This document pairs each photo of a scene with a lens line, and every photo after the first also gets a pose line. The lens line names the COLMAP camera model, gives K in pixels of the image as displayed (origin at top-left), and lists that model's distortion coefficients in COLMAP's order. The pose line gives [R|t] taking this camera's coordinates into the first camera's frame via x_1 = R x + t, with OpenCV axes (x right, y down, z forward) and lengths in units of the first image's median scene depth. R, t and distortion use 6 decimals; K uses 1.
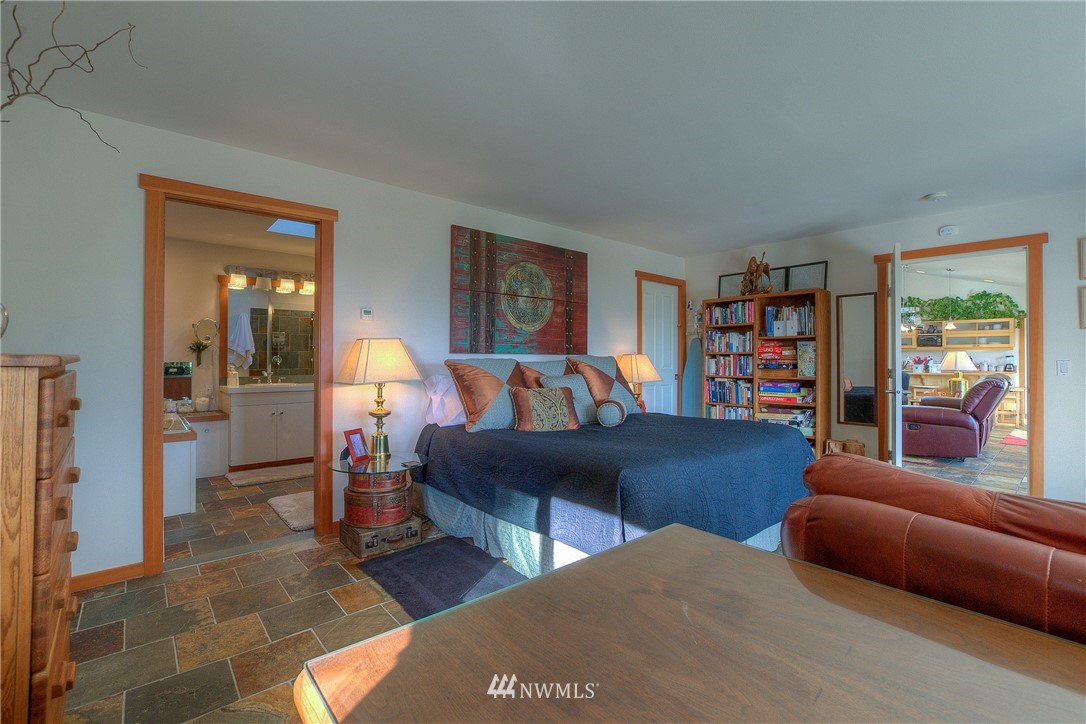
lens RADIAL K [[469.3, 0, 549.3], [0, 469.3, 356.6], [0, 0, 1]] dist [-0.022318, 0.000023]
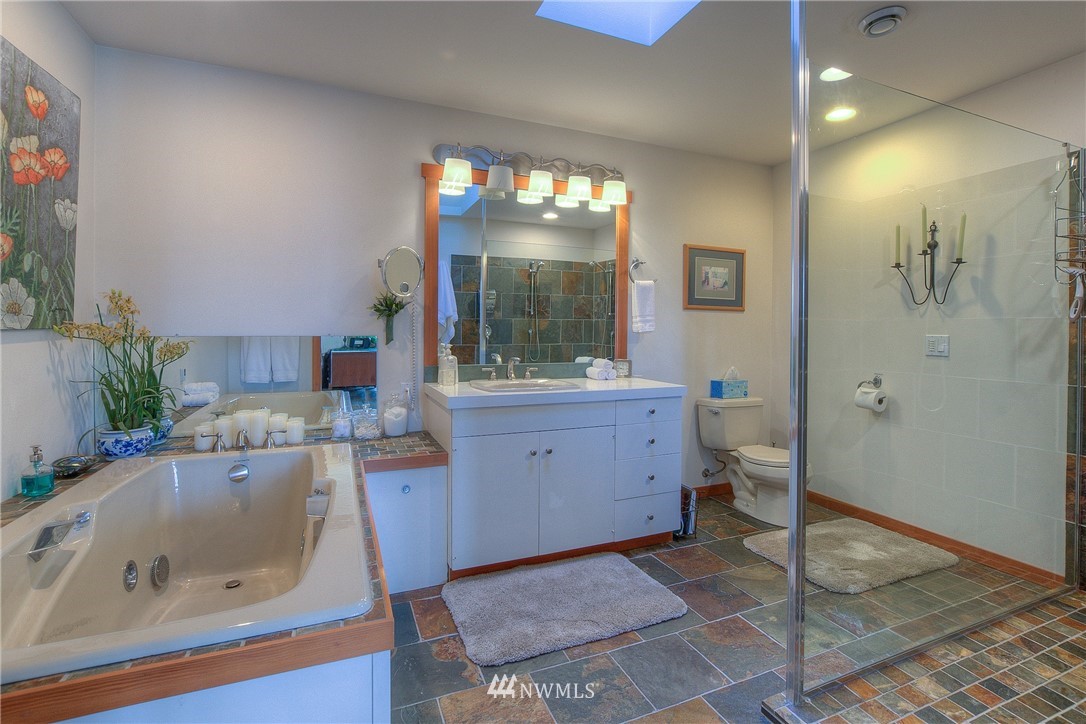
lens RADIAL K [[487.9, 0, 546.0], [0, 487.9, 338.7], [0, 0, 1]] dist [-0.019187, 0.000673]
pose [[0.947439, 0.013578, -0.319647, -0.415450], [-0.006611, 0.999717, 0.022872, 0.001432], [0.319867, -0.019556, 0.947261, 0.539699]]
